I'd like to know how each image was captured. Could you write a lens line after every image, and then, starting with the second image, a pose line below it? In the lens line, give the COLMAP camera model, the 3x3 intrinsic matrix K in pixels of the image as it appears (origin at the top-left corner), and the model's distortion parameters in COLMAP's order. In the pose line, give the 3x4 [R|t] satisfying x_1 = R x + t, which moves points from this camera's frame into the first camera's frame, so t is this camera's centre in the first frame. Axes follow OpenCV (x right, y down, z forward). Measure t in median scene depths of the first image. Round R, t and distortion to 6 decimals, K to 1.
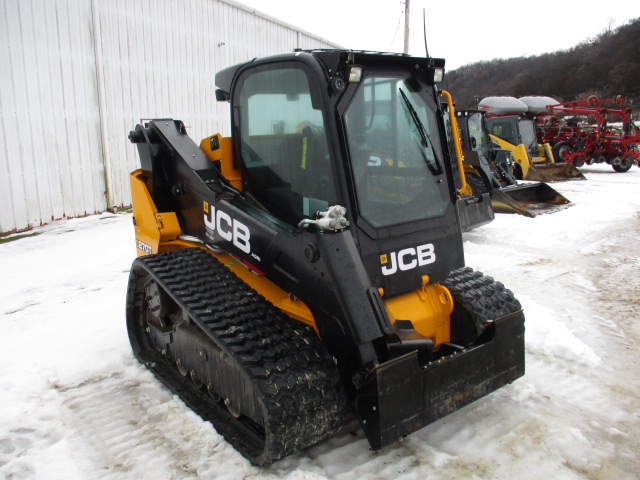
lens RADIAL K [[530.0, 0, 320.0], [0, 530.0, 240.0], [0, 0, 1]] dist [-0.041245, -0.003626]
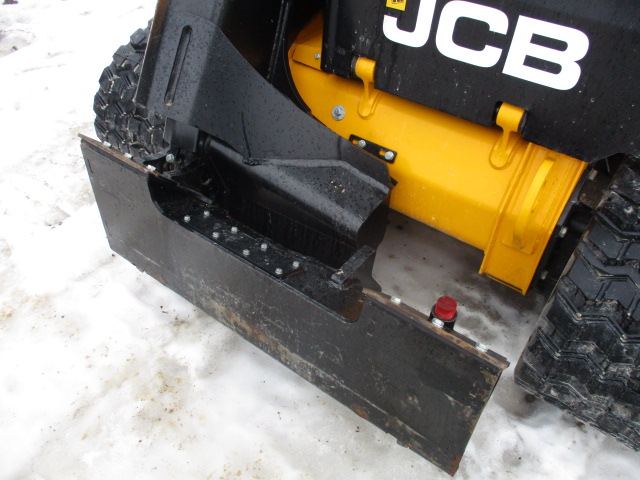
lens RADIAL K [[530.0, 0, 320.0], [0, 530.0, 240.0], [0, 0, 1]] dist [-0.041245, -0.003626]
pose [[0.292965, 0.702211, -0.648900, 0.461755], [-0.200667, 0.708721, 0.676349, -0.084822], [0.934828, -0.067934, 0.348541, 0.762958]]
